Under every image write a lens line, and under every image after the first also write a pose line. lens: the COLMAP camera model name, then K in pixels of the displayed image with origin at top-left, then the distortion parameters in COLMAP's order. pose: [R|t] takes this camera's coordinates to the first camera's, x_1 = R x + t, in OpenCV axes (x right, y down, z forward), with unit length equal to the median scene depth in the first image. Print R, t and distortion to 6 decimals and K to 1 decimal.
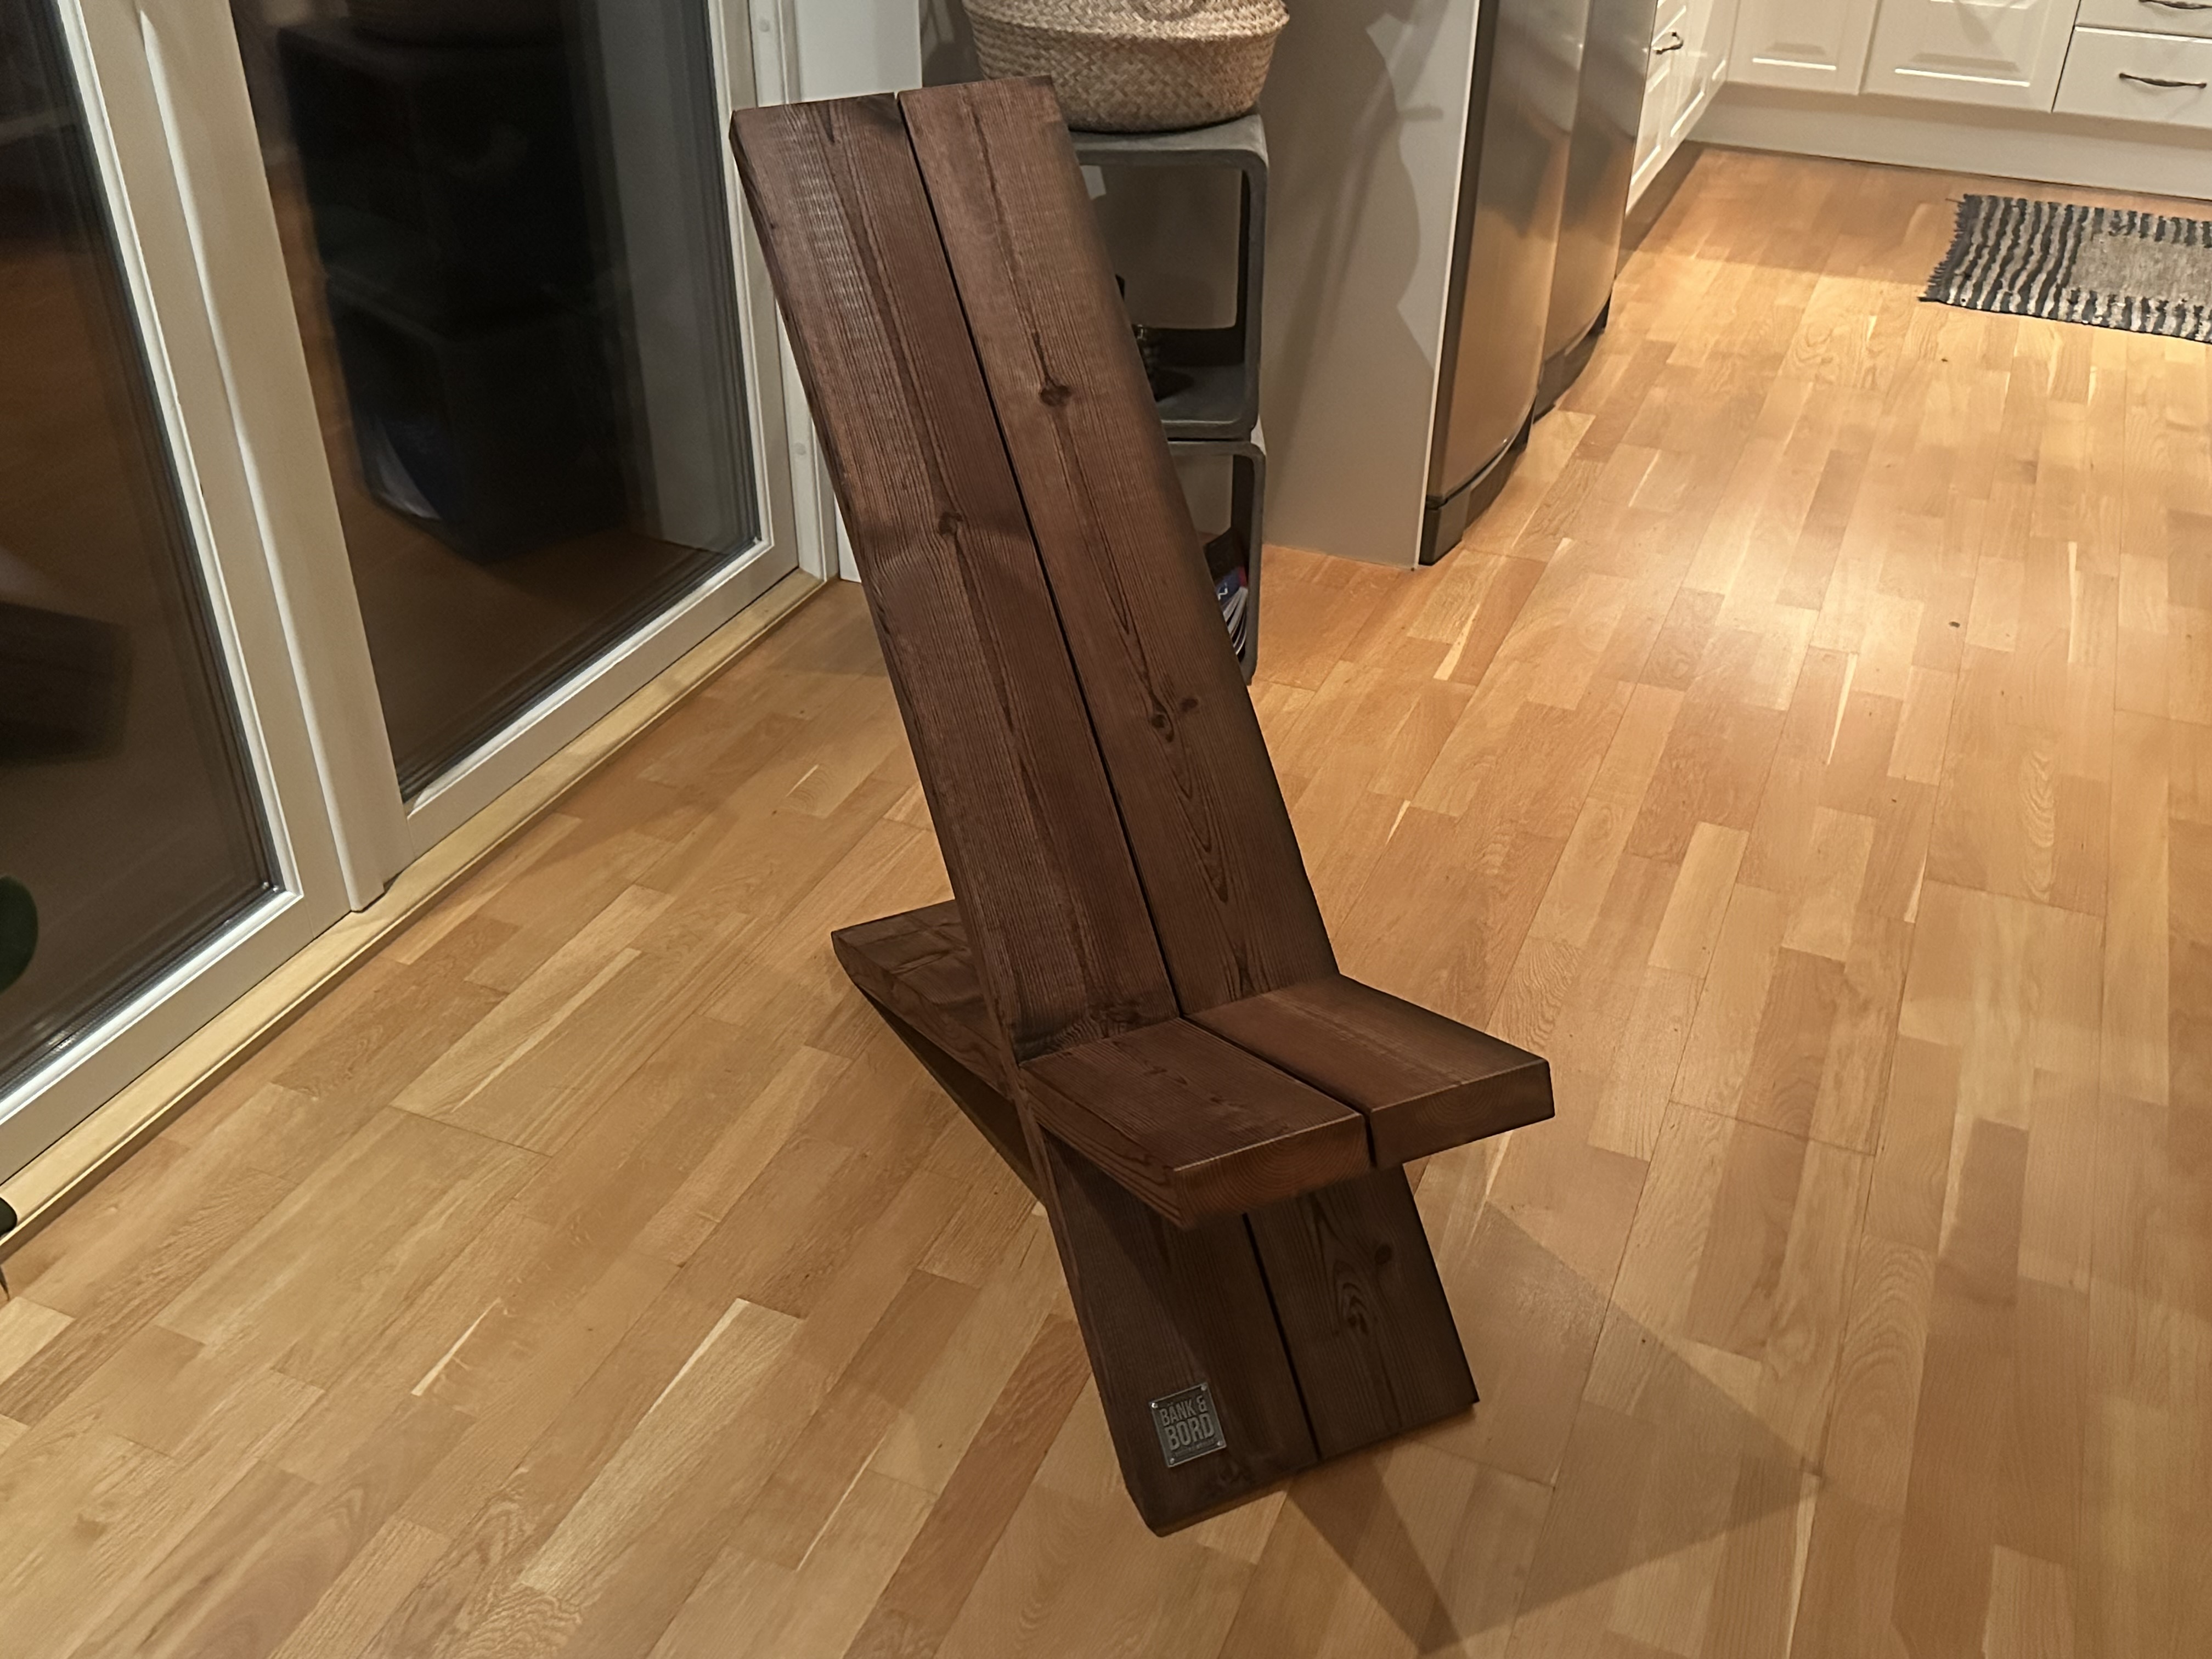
lens RADIAL K [[2046.3, 0, 1106.0], [0, 2046.3, 829.5], [0, 0, 1]] dist [0.189189, -0.367287]
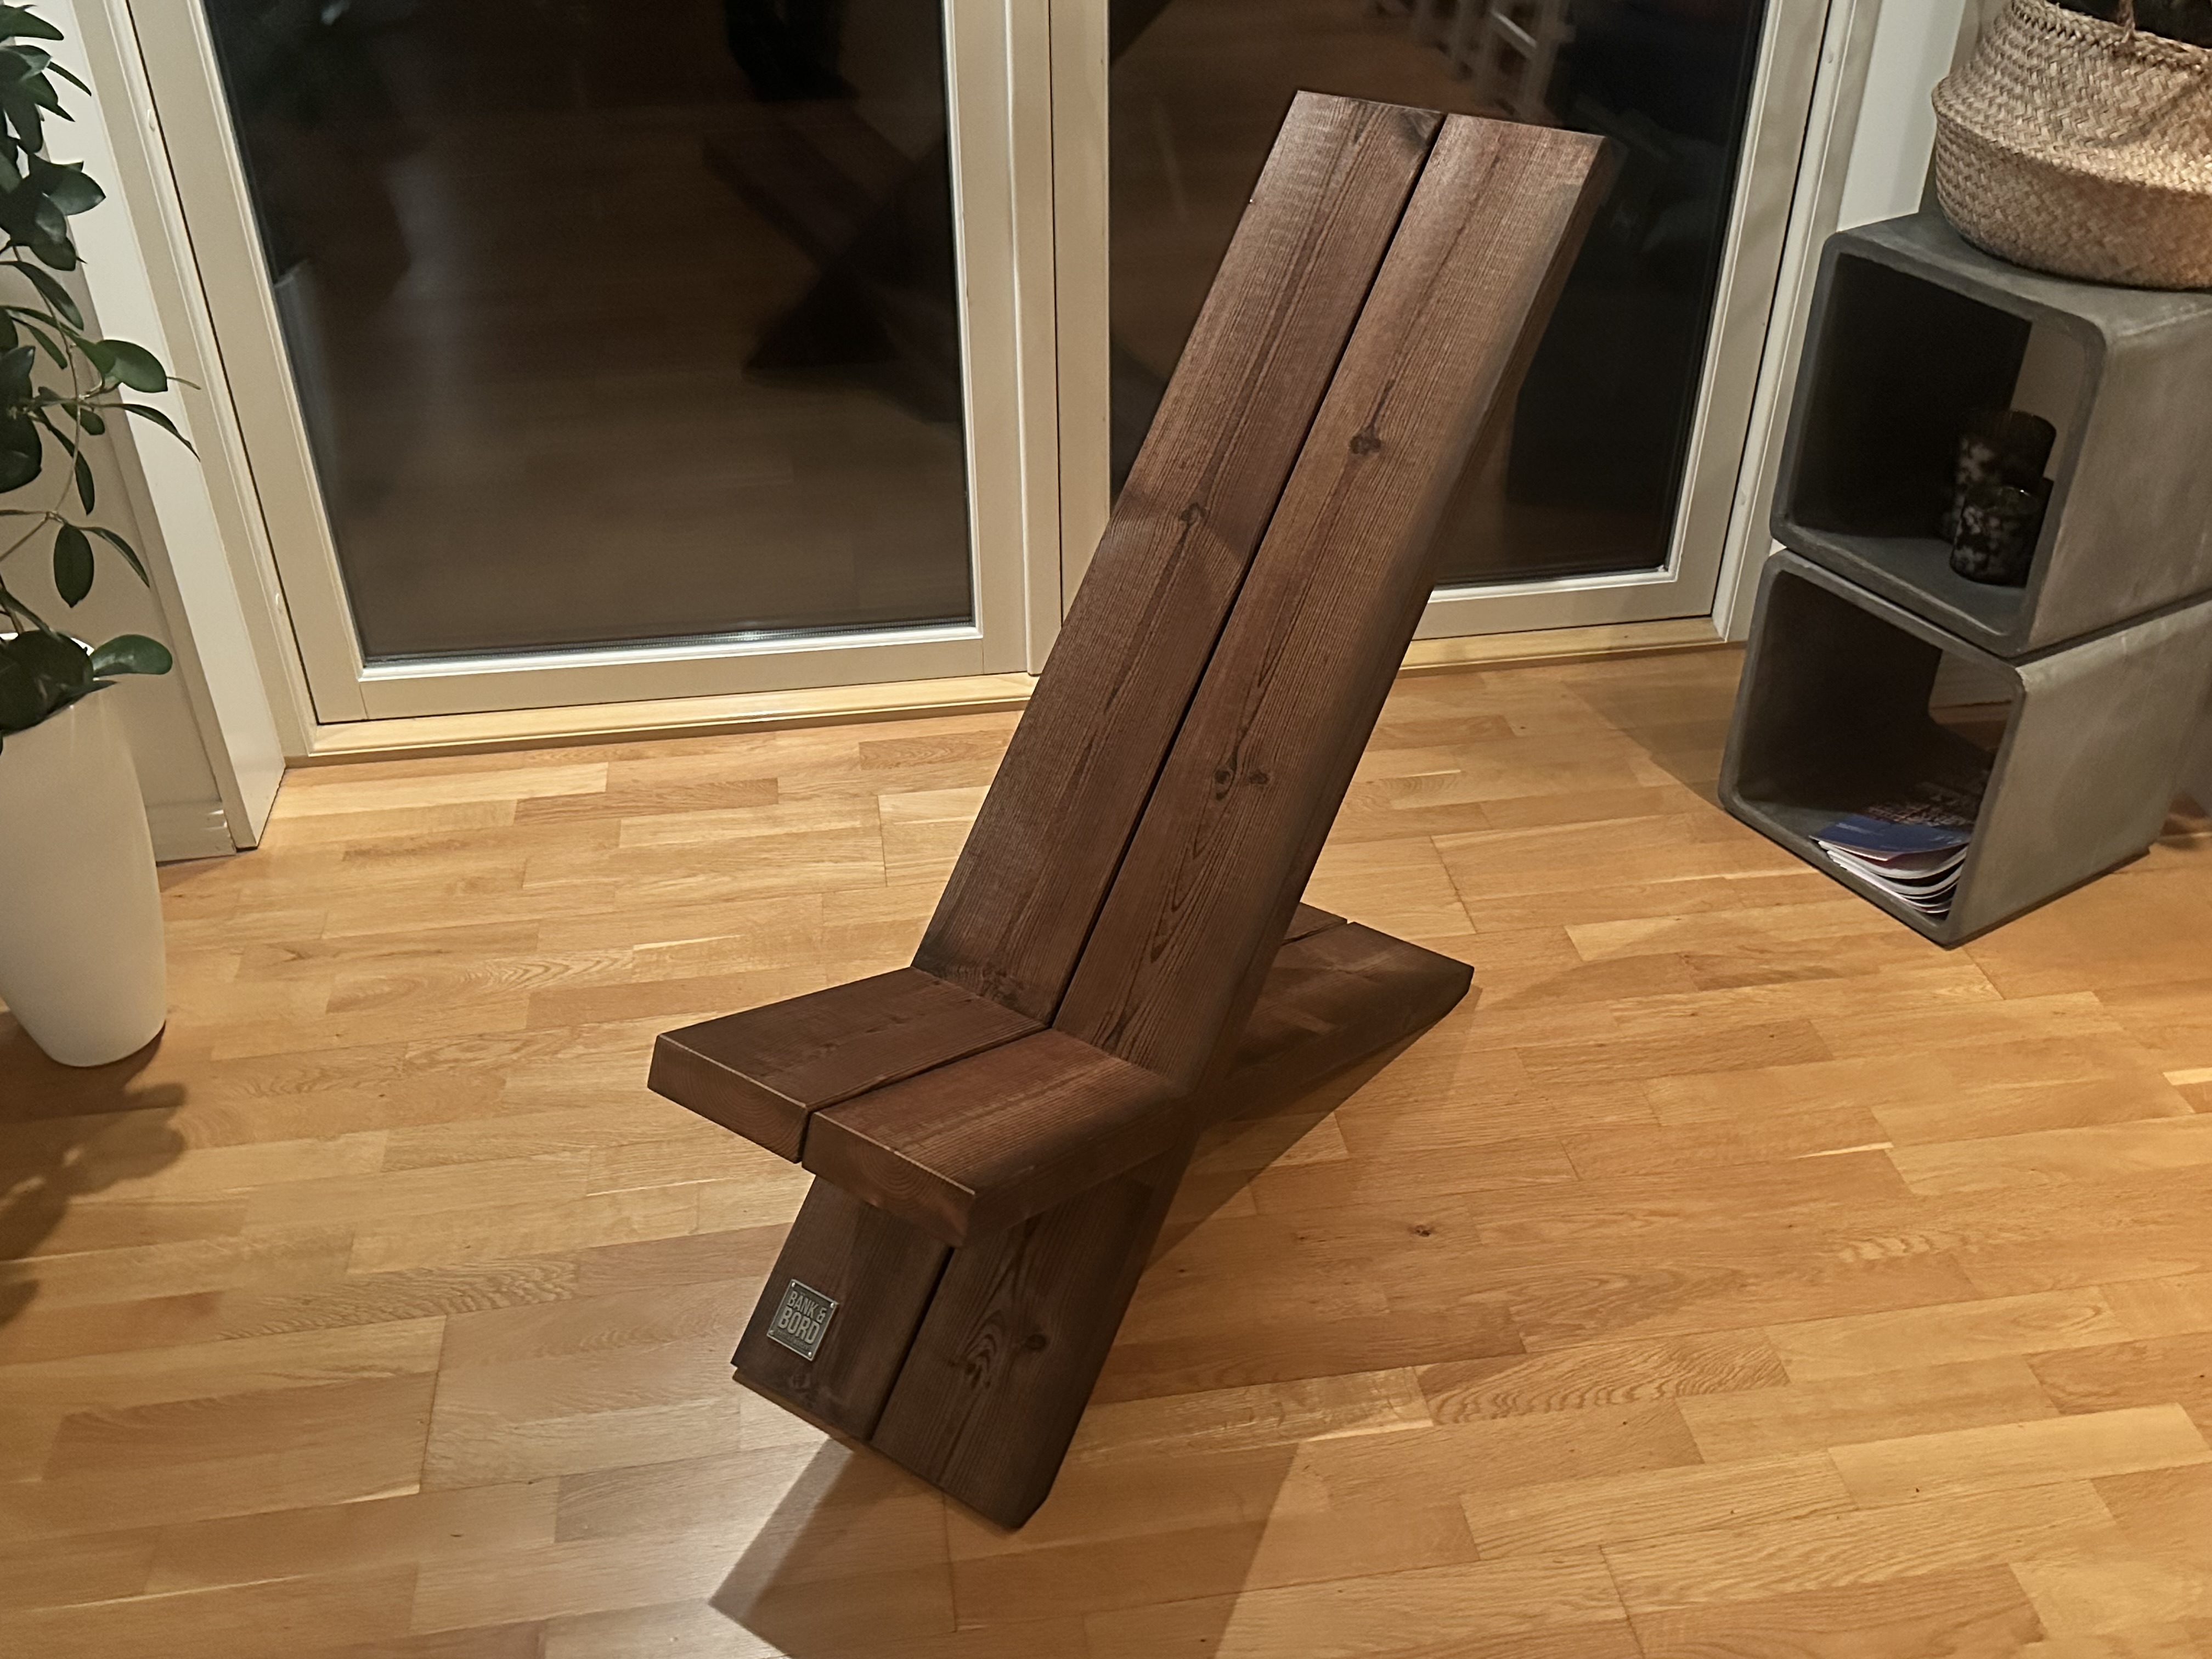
lens RADIAL K [[2046.3, 0, 1106.0], [0, 2046.3, 829.5], [0, 0, 1]] dist [0.189189, -0.367287]
pose [[0.522646, 0.476563, -0.706915, 0.530387], [-0.459359, 0.855937, 0.237406, -0.179965], [0.718213, 0.200648, 0.666266, 0.242150]]
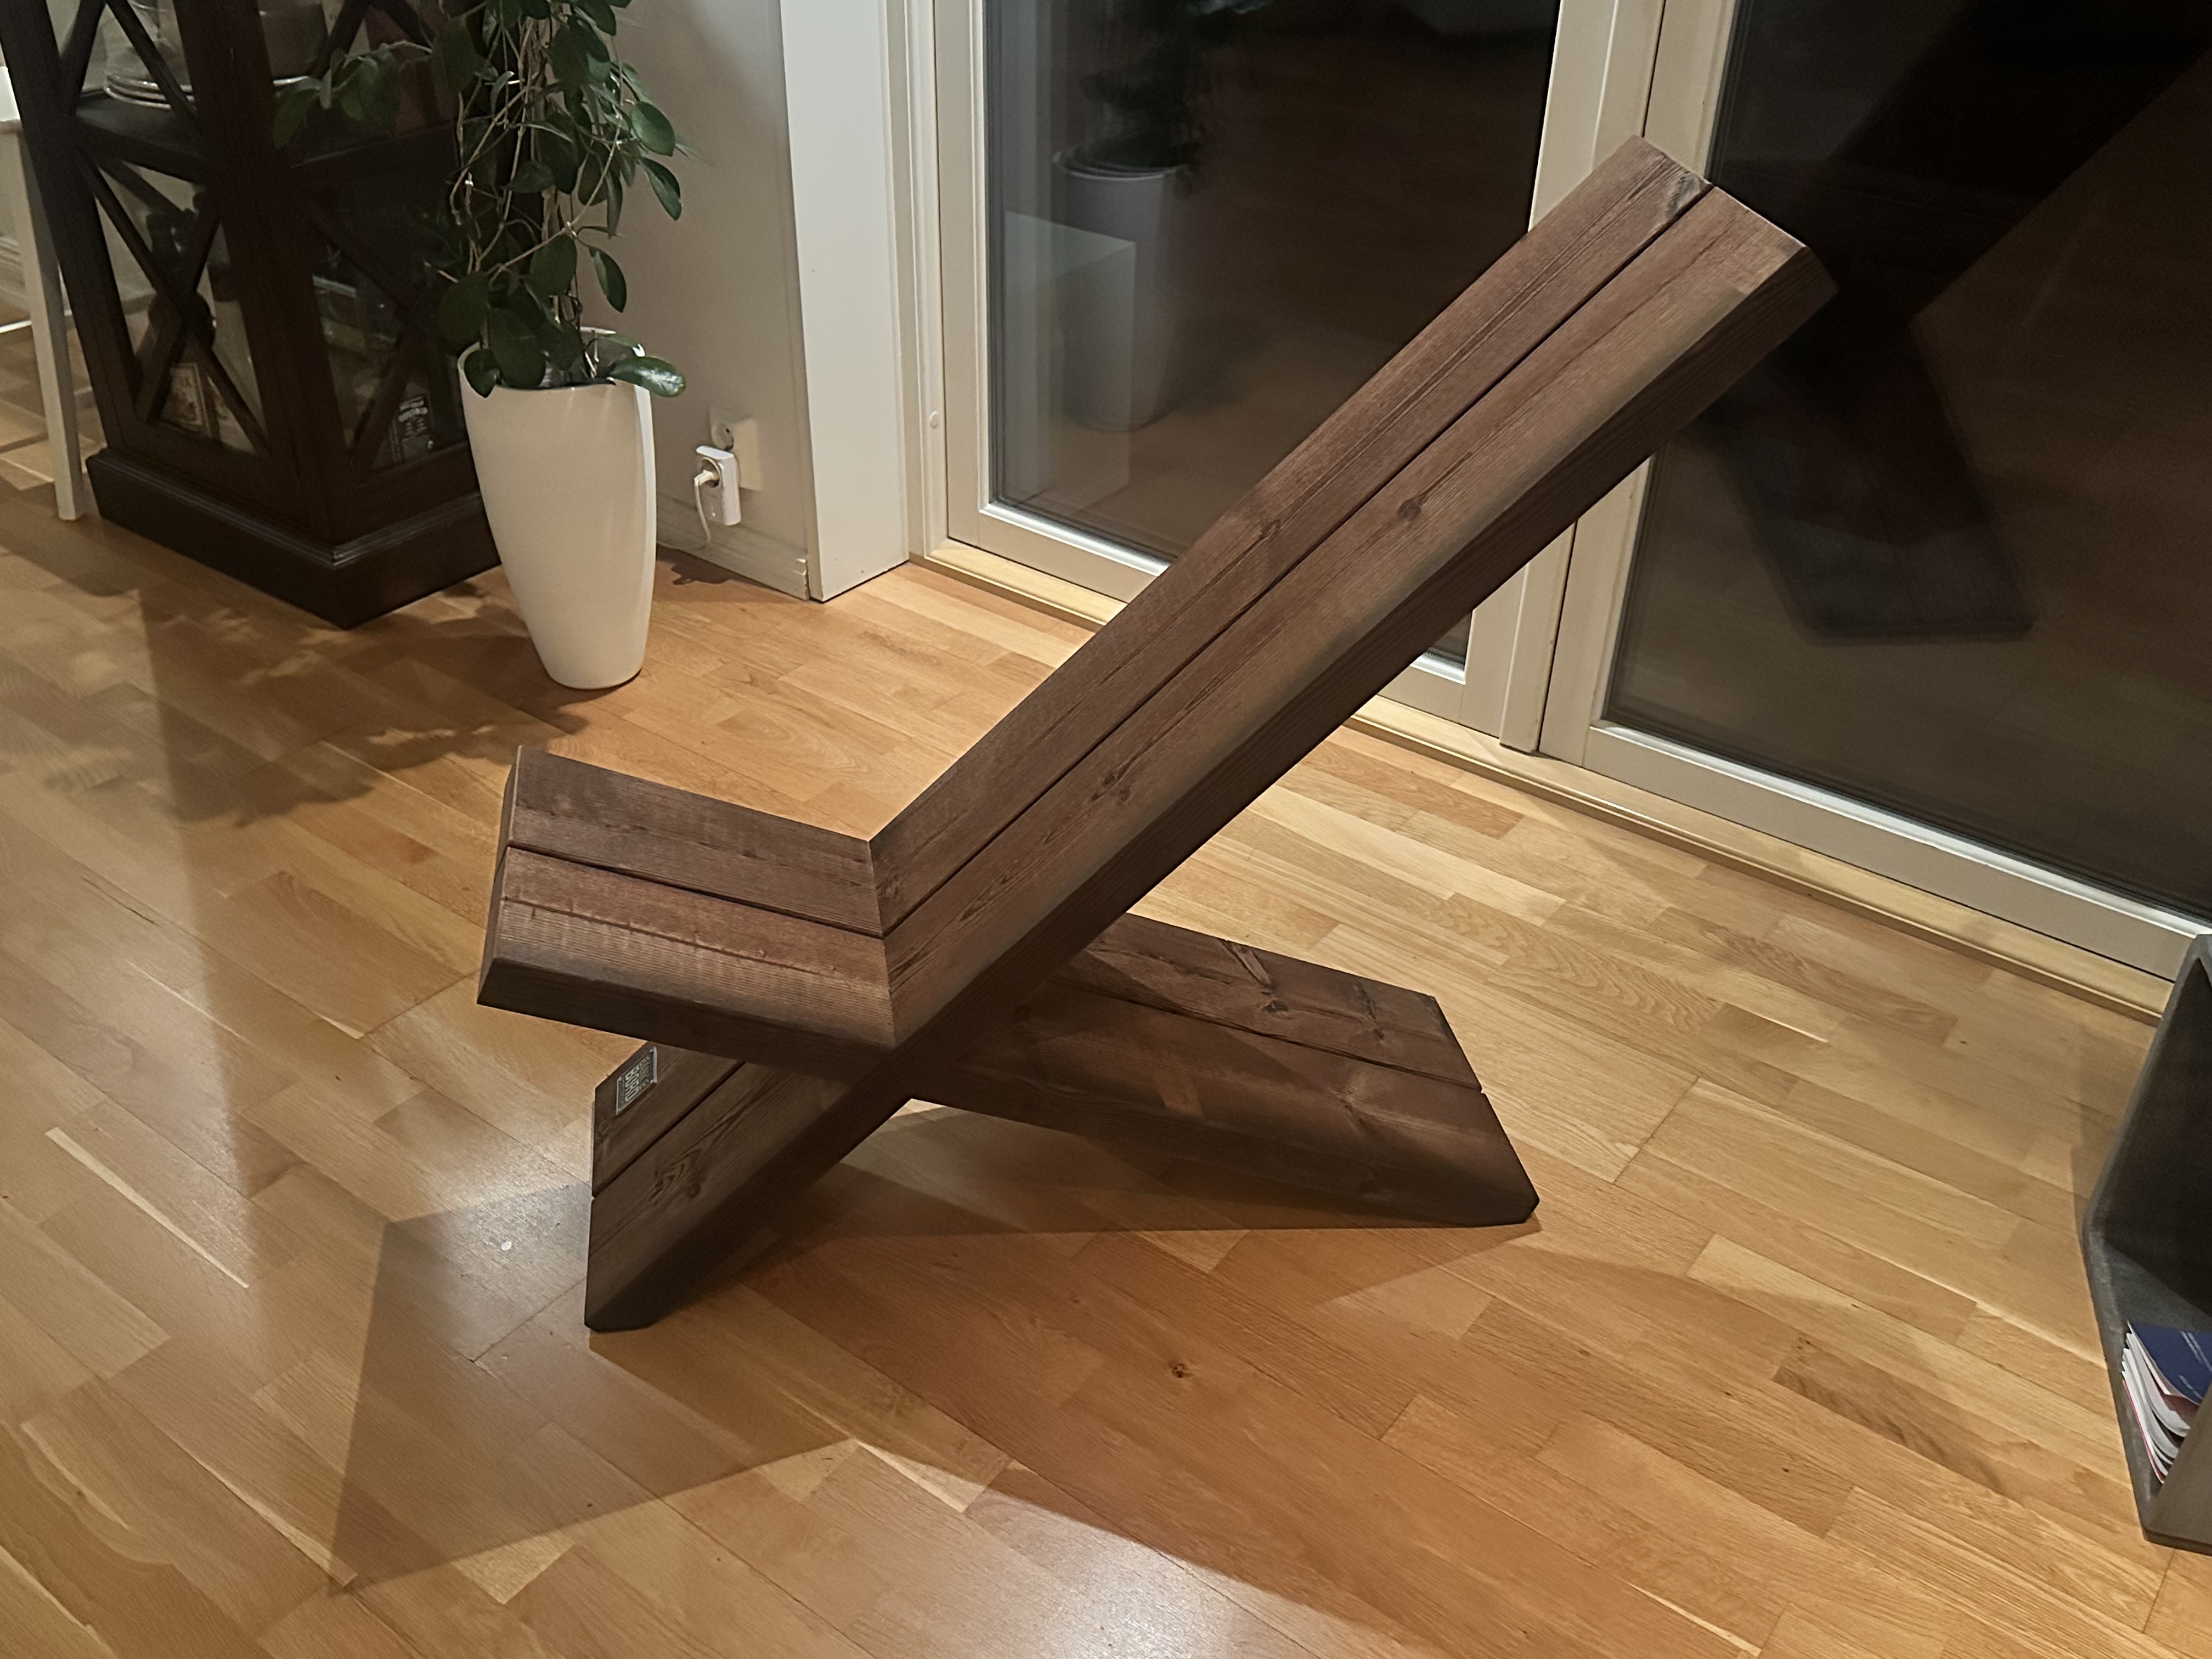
lens RADIAL K [[2046.3, 0, 1106.0], [0, 2046.3, 829.5], [0, 0, 1]] dist [0.189189, -0.367287]
pose [[-0.244573, 0.523710, -0.816034, 0.591893], [-0.550164, 0.618054, 0.561541, -0.416543], [0.798438, 0.586291, 0.136967, 0.676376]]
